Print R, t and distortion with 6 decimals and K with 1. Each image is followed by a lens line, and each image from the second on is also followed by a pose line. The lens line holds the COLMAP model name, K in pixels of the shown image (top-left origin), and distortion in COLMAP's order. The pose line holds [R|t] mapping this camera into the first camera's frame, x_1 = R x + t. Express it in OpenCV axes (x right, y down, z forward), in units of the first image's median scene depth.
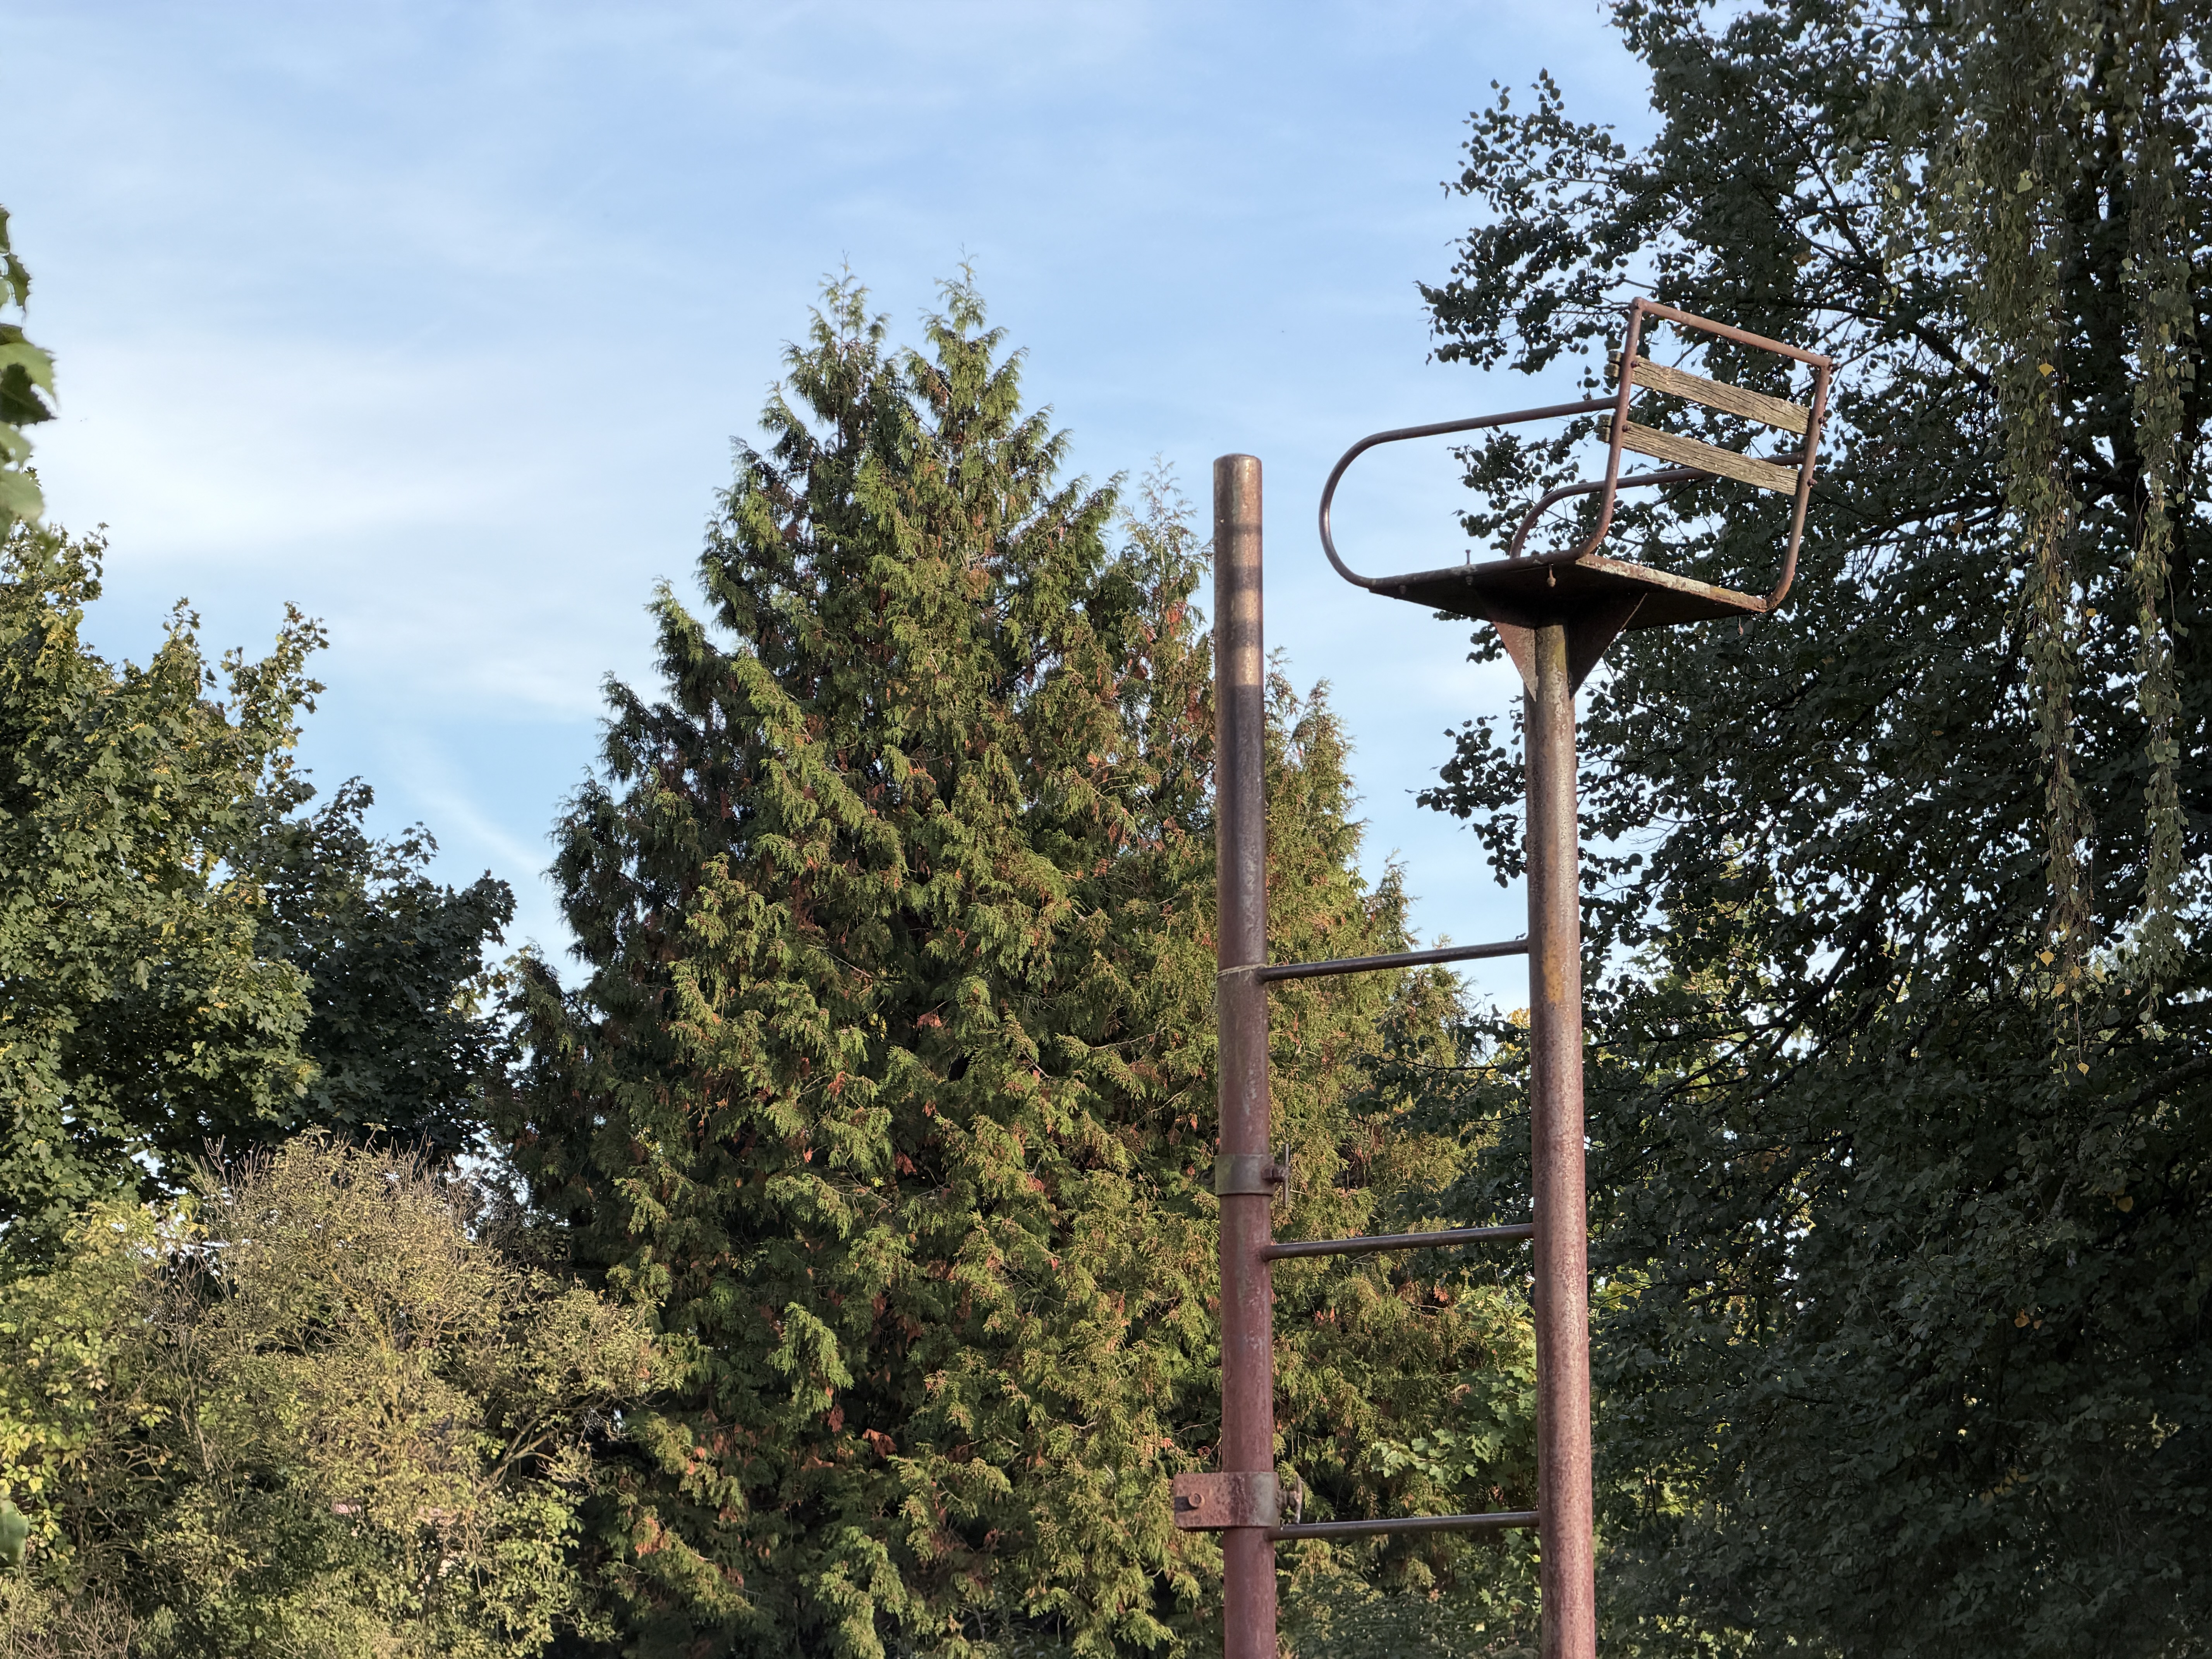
lens RADIAL K [[6338.6, 0, 1106.0], [0, 6338.6, 829.5], [0, 0, 1]] dist [0.357760, -2.707784]
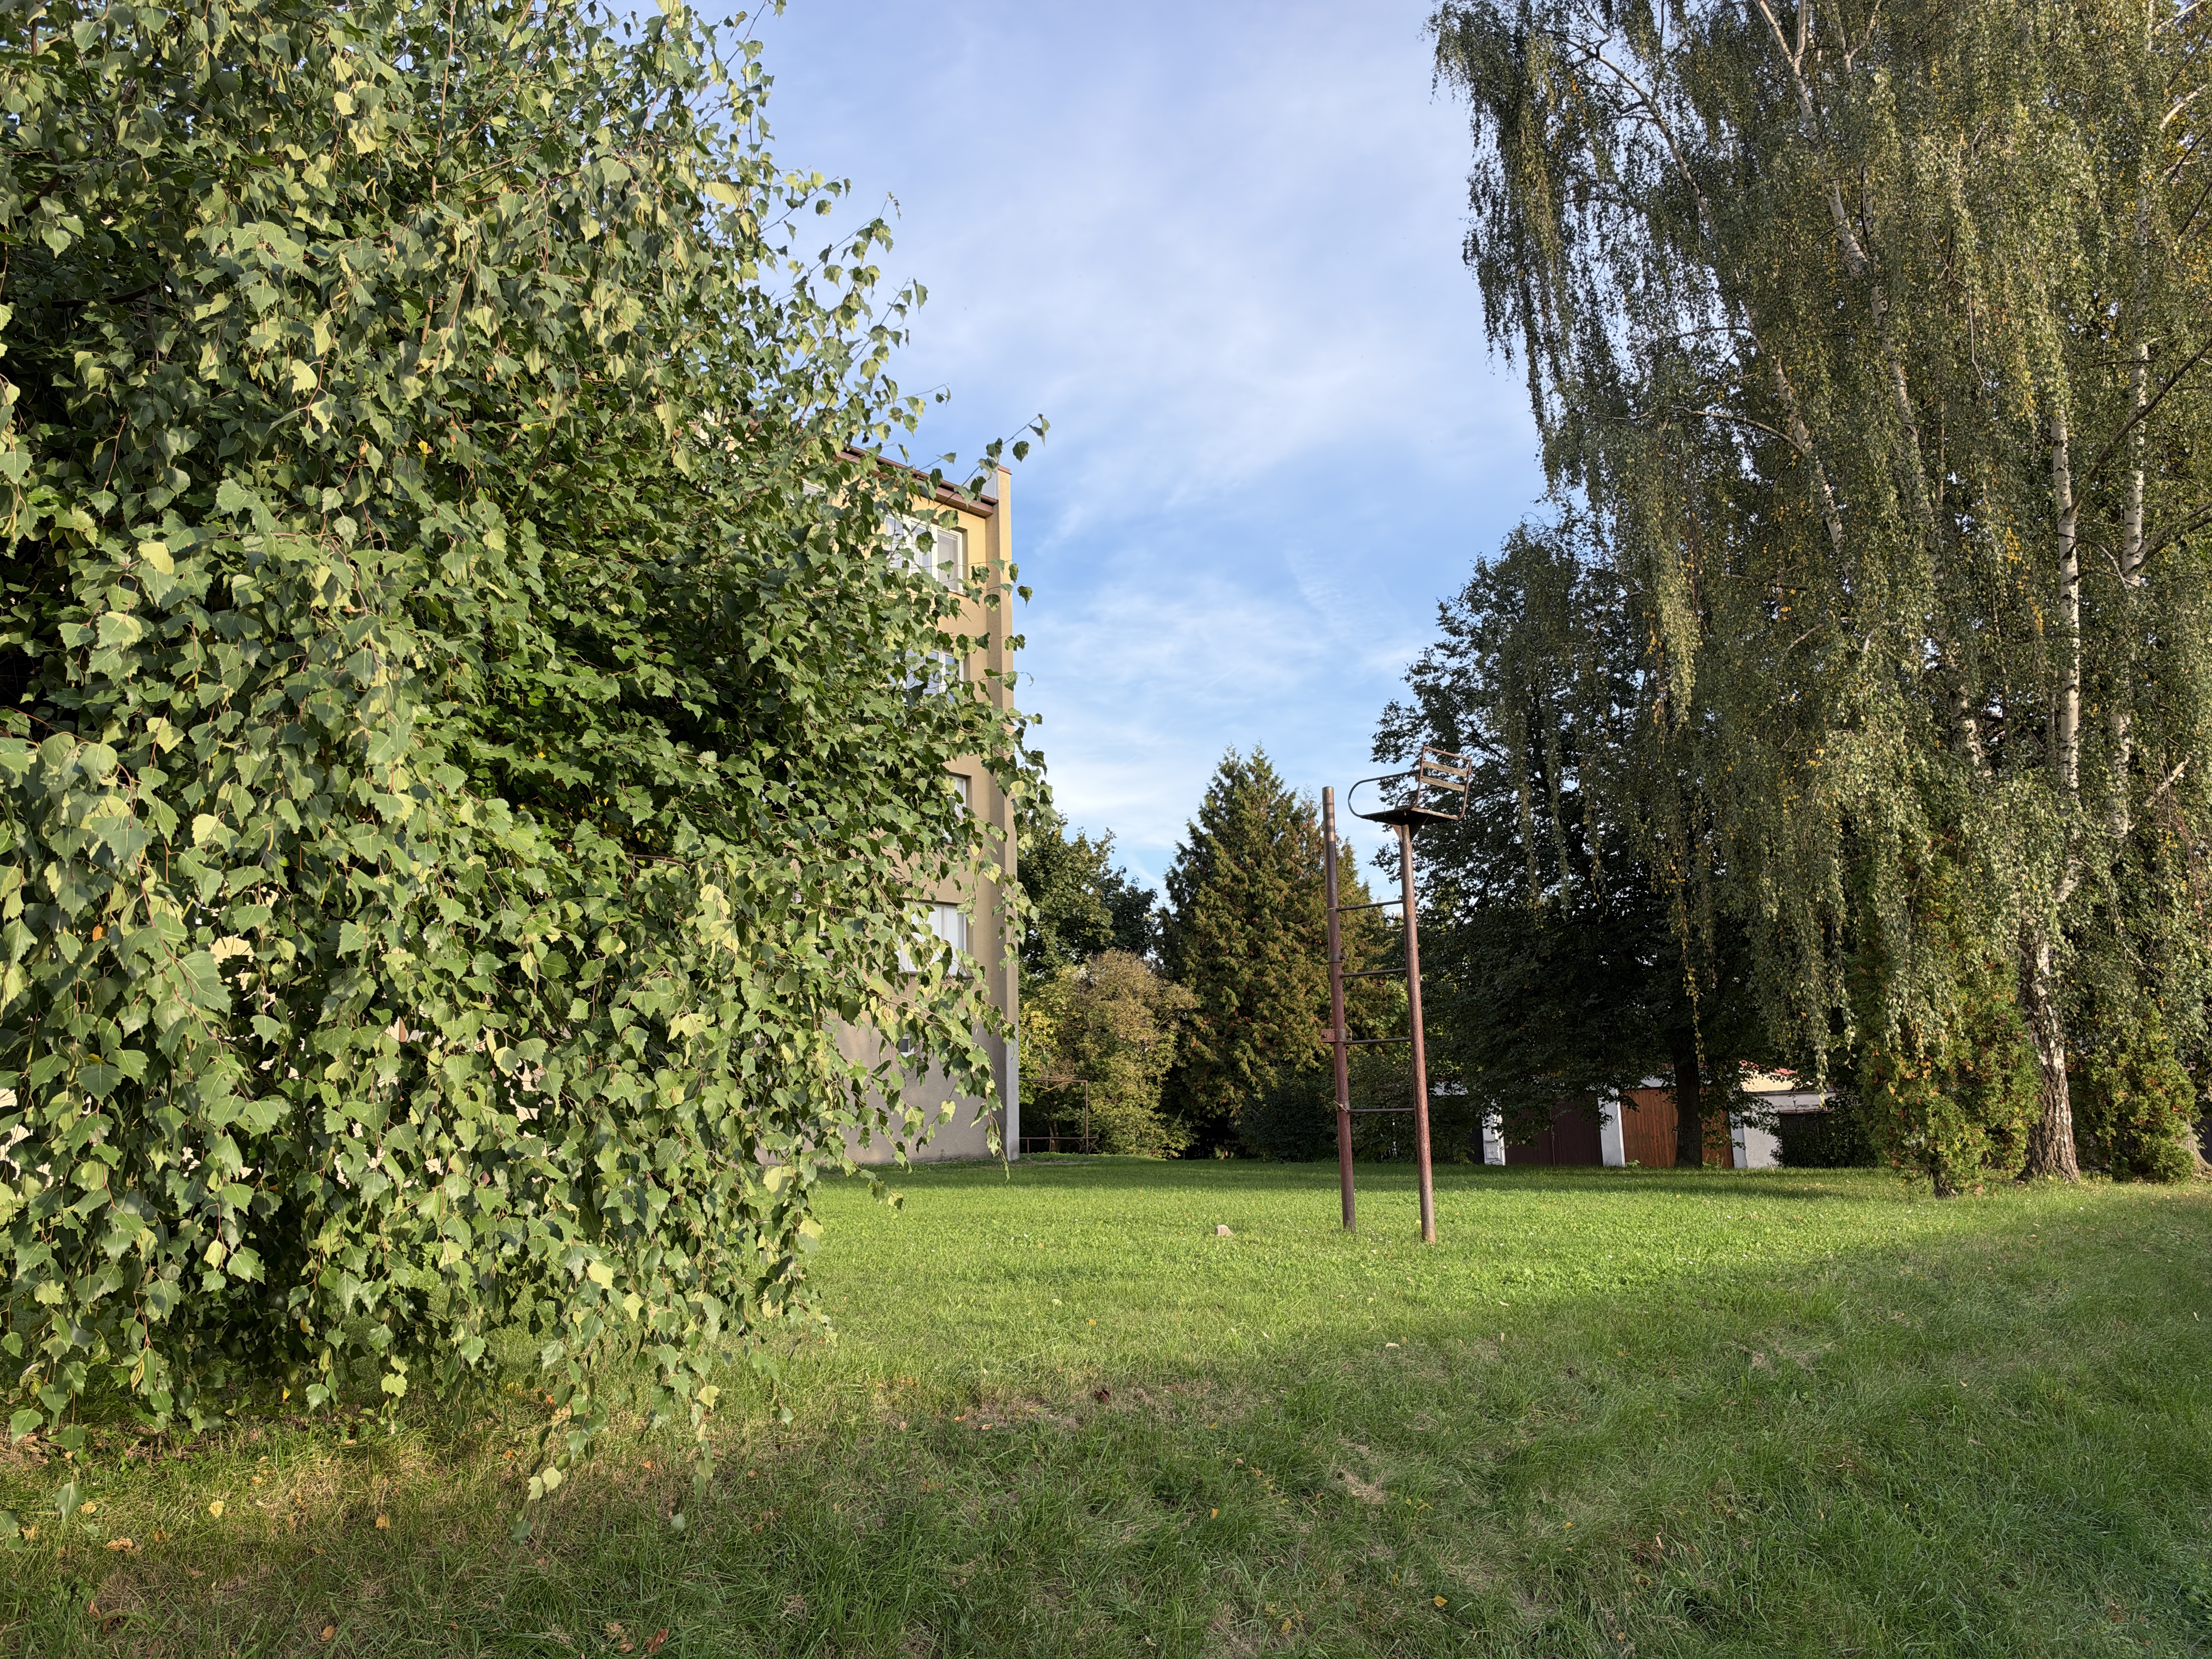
lens RADIAL K [[1747.6, 0, 1090.8], [0, 1747.6, 819.4], [0, 0, 1]] dist [0.284287, -0.299550]
pose [[0.994203, -0.032173, -0.102591, -0.015033], [0.028311, 0.998843, -0.038877, 0.006029], [0.103723, 0.035747, 0.993964, -0.178800]]
